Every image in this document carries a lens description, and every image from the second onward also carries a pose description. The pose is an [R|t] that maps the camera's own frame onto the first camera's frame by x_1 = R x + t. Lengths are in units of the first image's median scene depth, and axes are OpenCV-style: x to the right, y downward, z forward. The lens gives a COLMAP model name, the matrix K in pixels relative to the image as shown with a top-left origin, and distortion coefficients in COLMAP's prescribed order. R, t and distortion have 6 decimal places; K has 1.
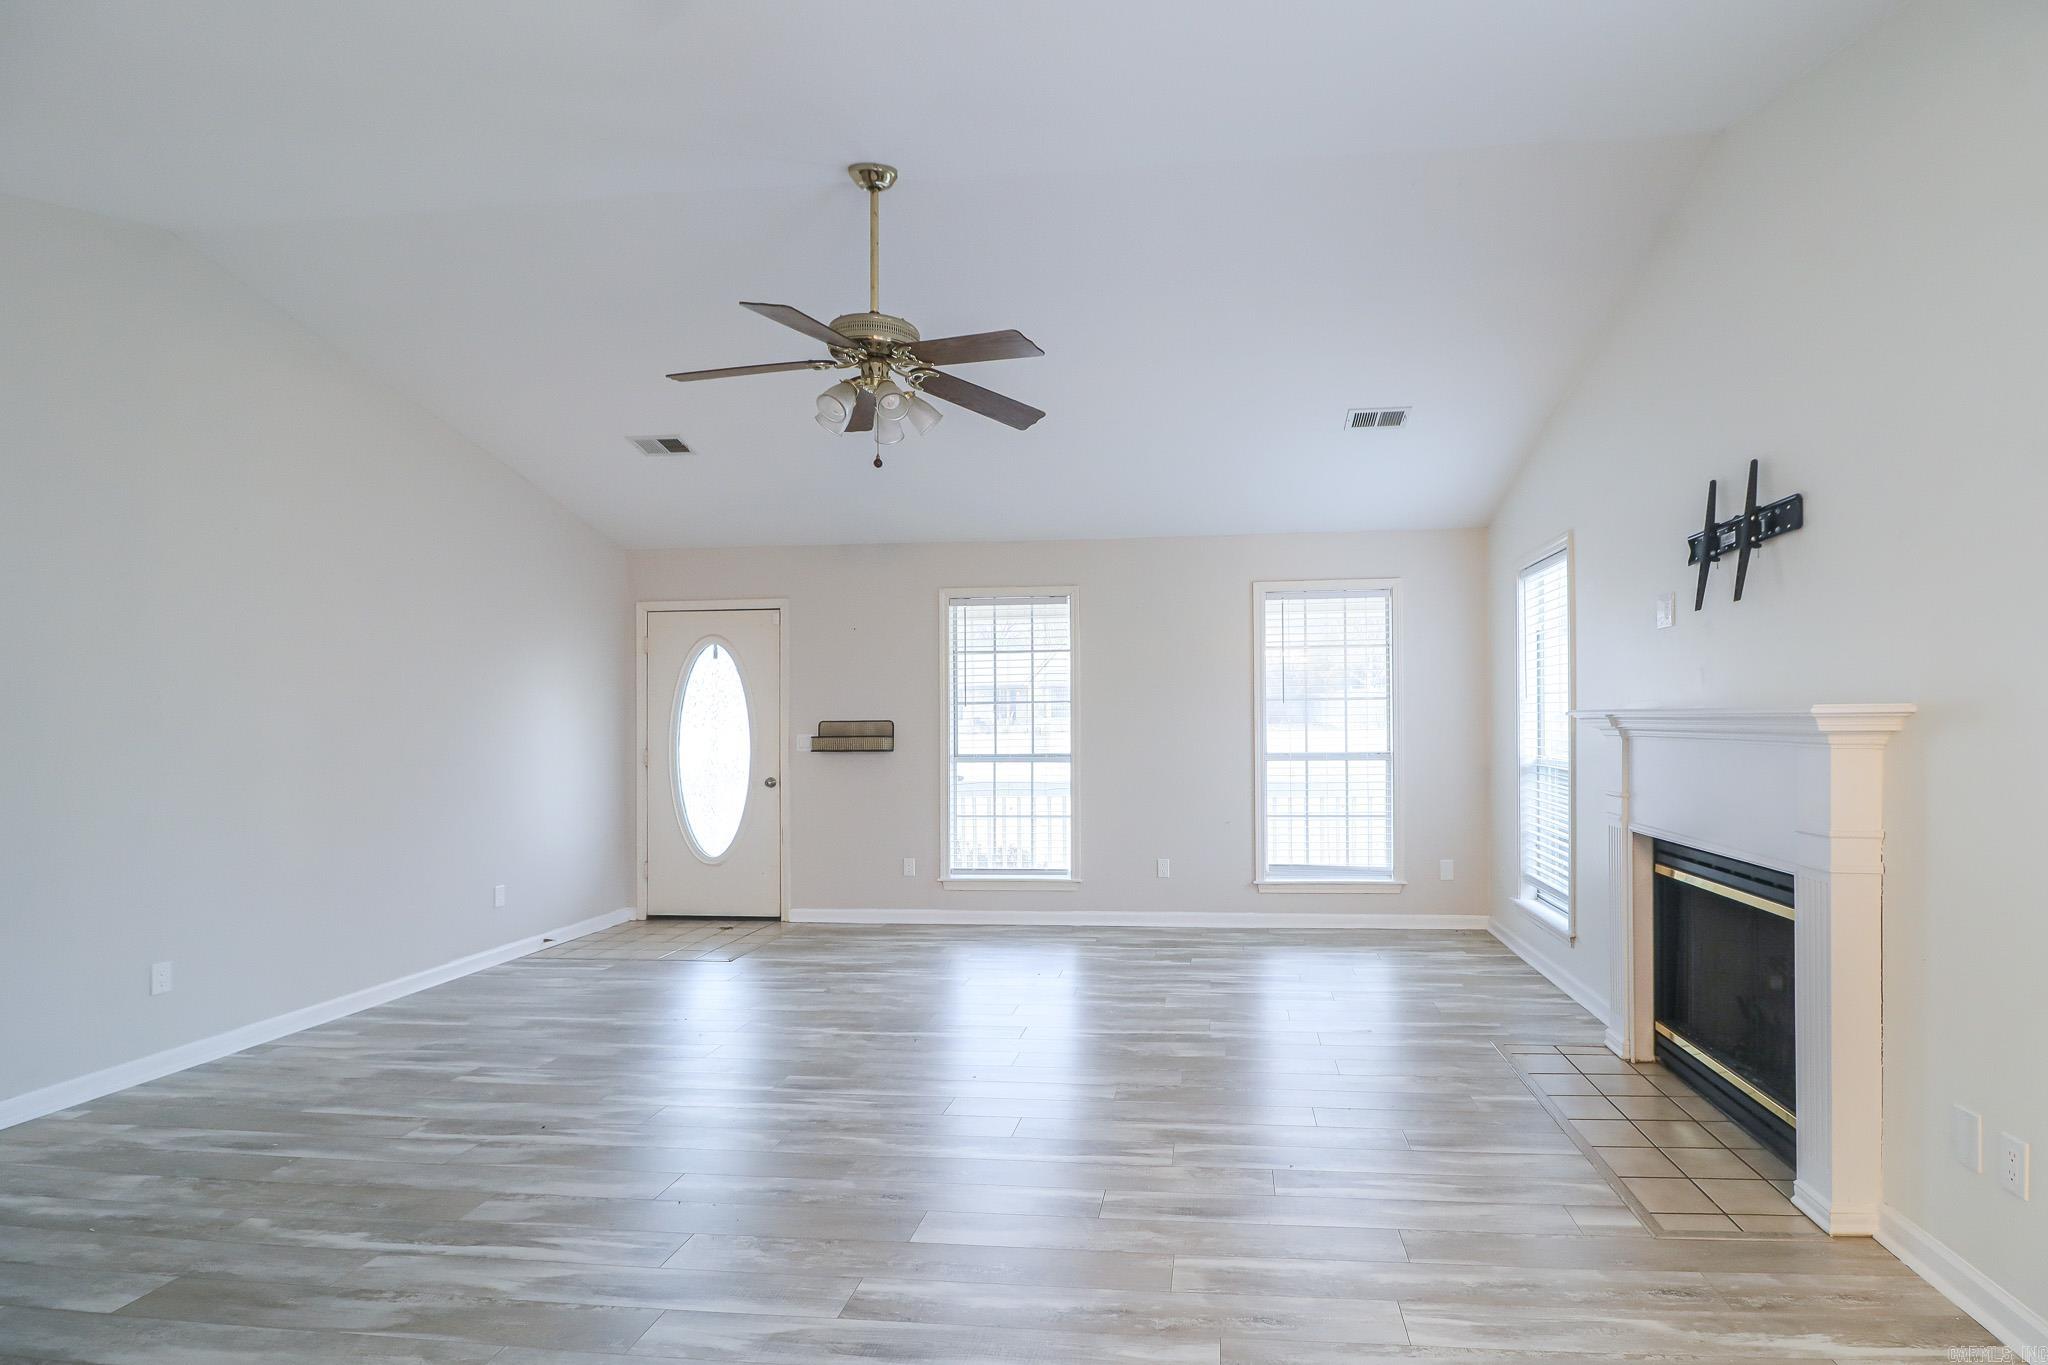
lens RADIAL K [[965.4, 0, 1093.4], [0, 965.4, 694.3], [0, 0, 1]] dist [-0.004999, -0.009343]
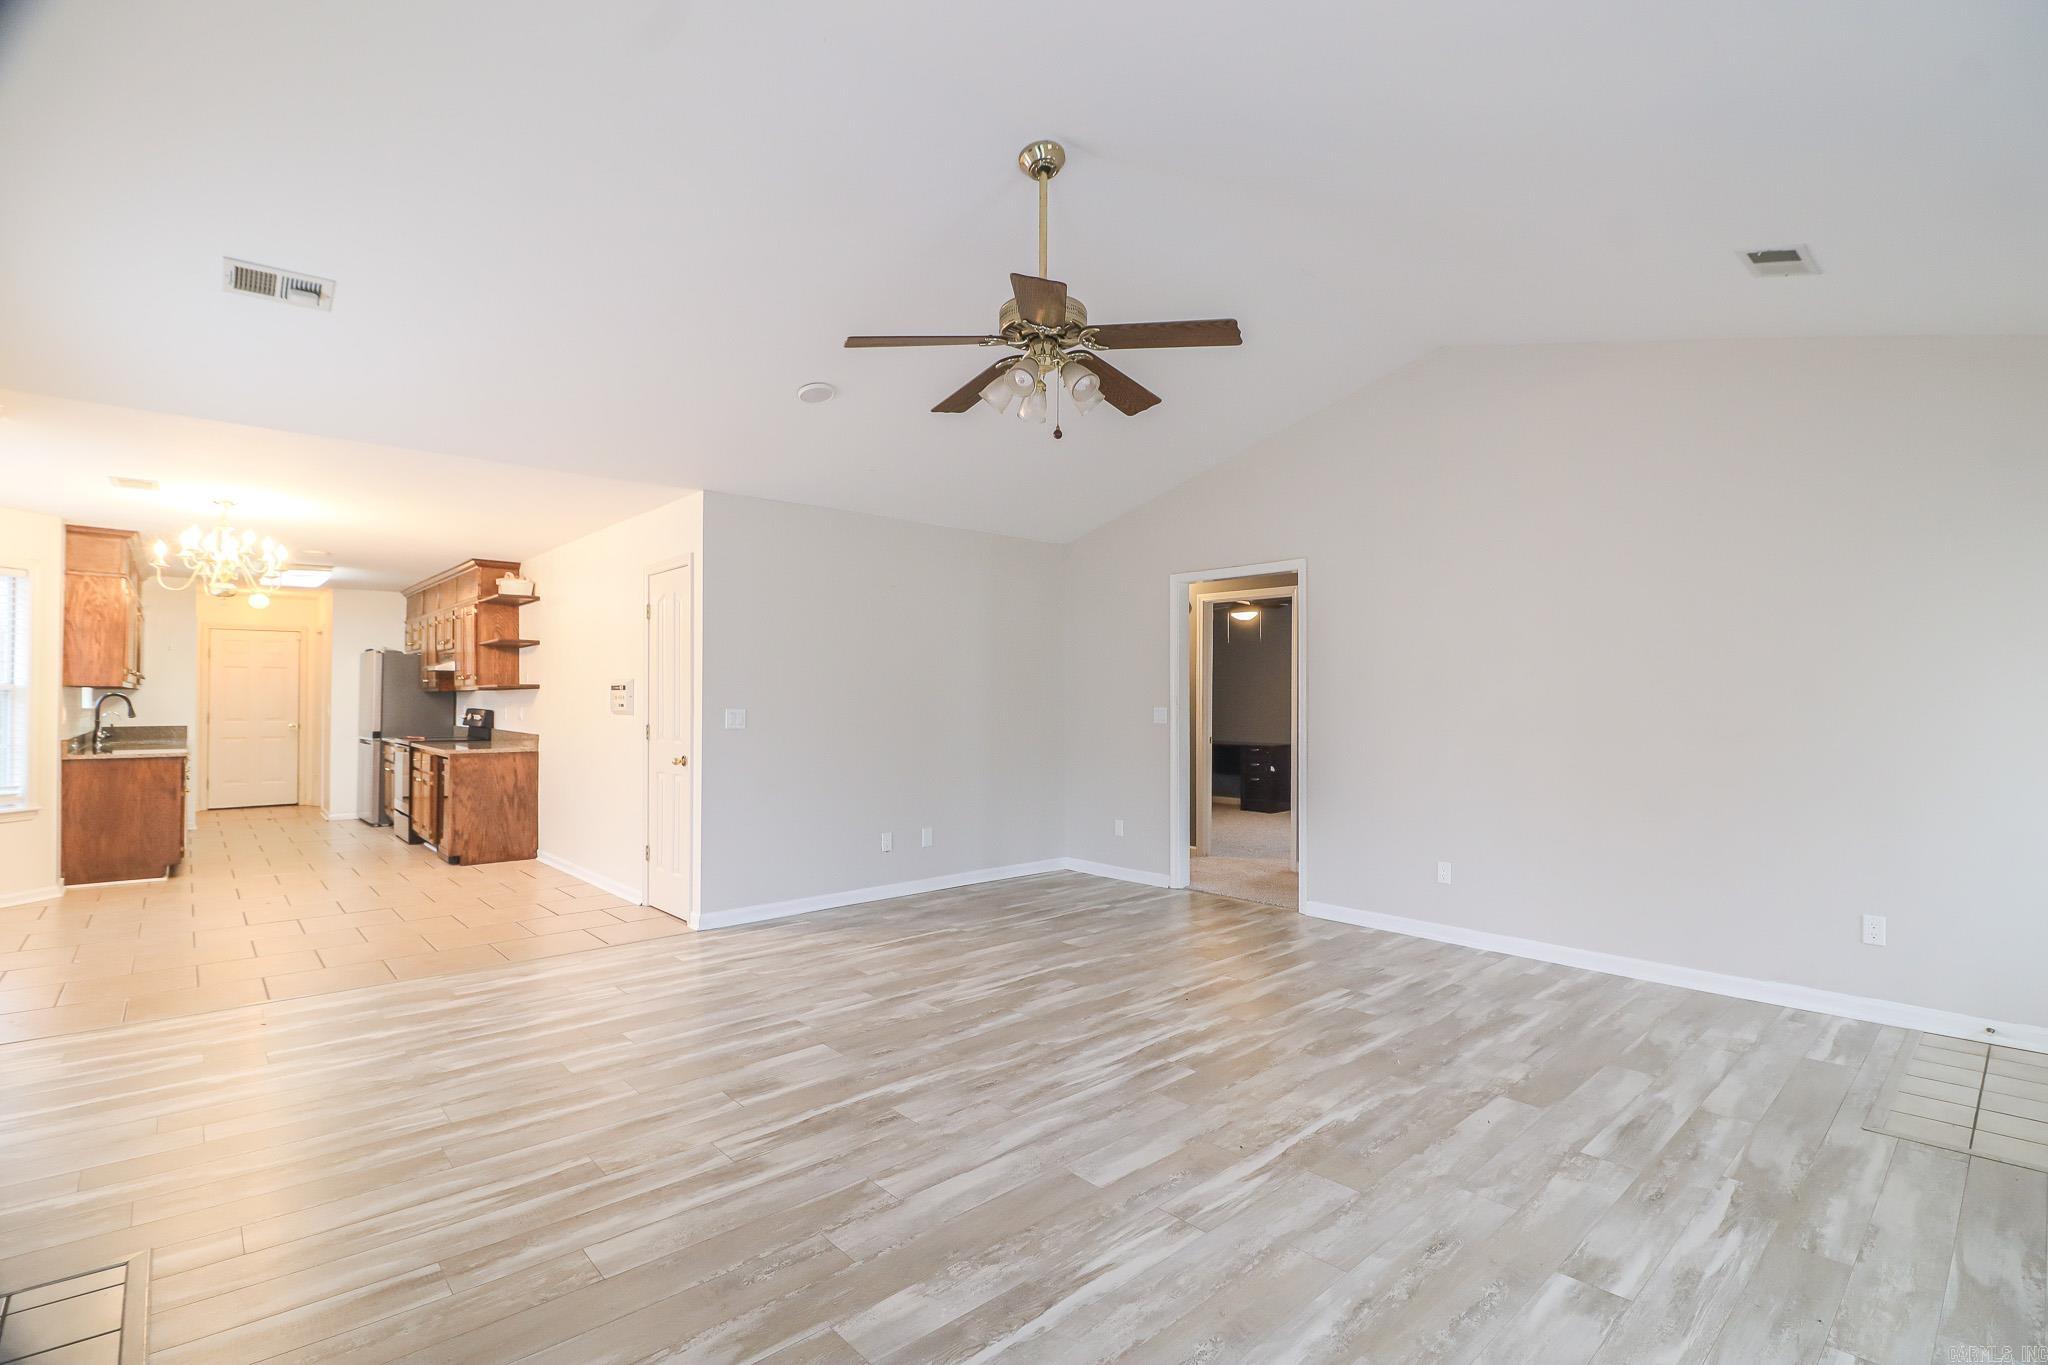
lens RADIAL K [[928.4, 0, 1063.1], [0, 928.4, 679.1], [0, 0, 1]] dist [0.001967, -0.012470]
pose [[-0.623435, -0.007331, -0.781841, 0.537253], [0.029045, 0.999049, -0.032528, 0.045914], [0.781336, -0.042987, -0.622629, 1.681478]]
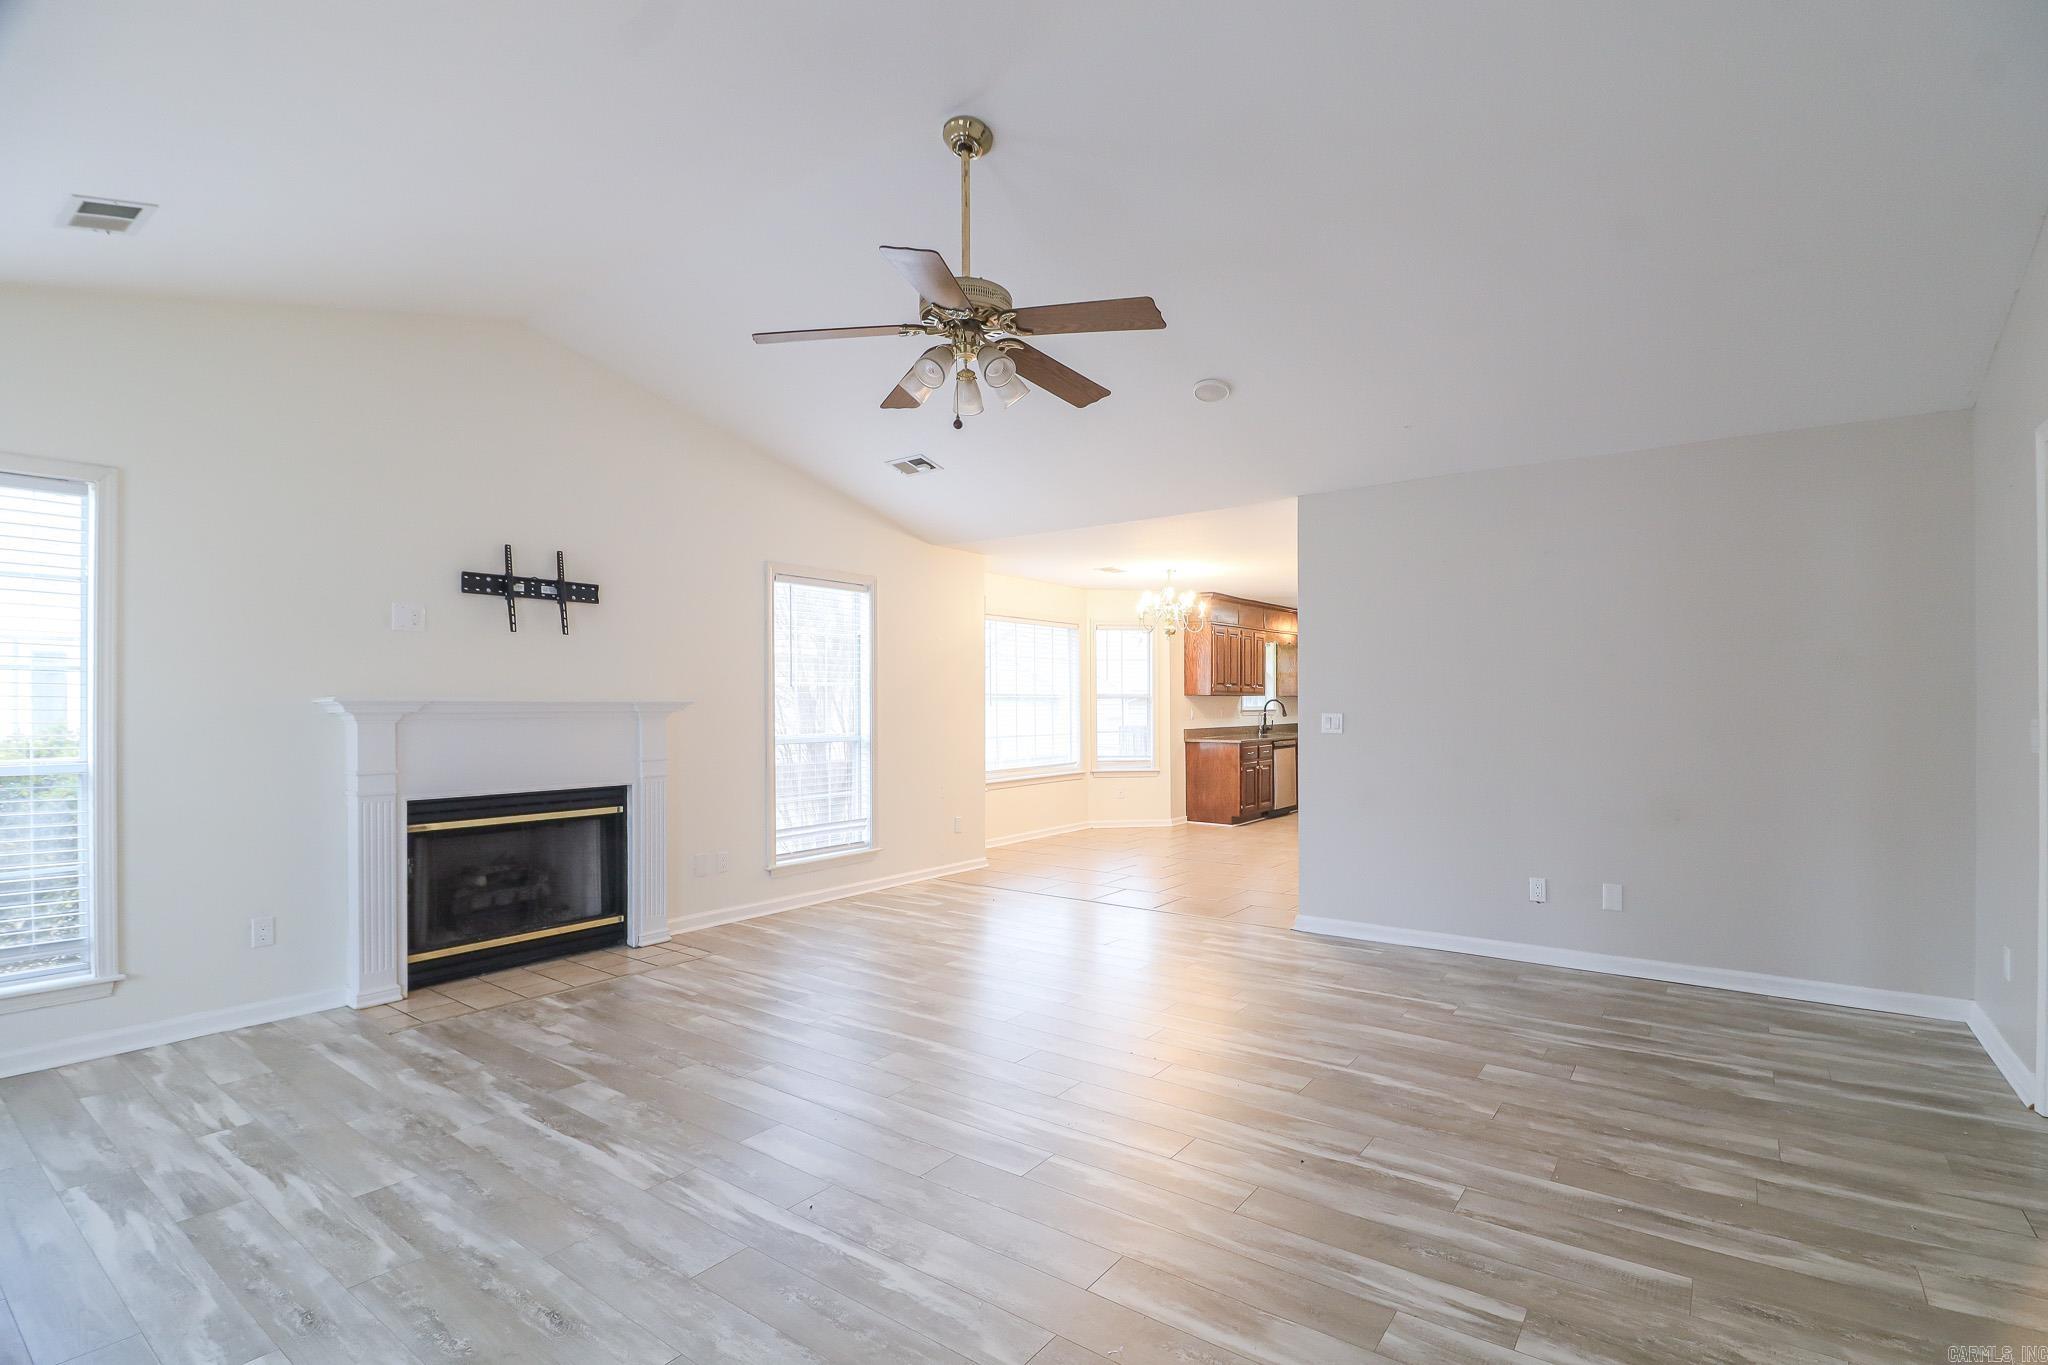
lens RADIAL K [[965.4, 0, 1093.4], [0, 965.4, 694.3], [0, 0, 1]] dist [-0.004999, -0.009343]
pose [[-0.896826, 0.014357, 0.442150, -0.794394], [-0.003489, 0.999213, -0.039522, 0.062577], [-0.442370, -0.036987, -0.896070, 1.880546]]
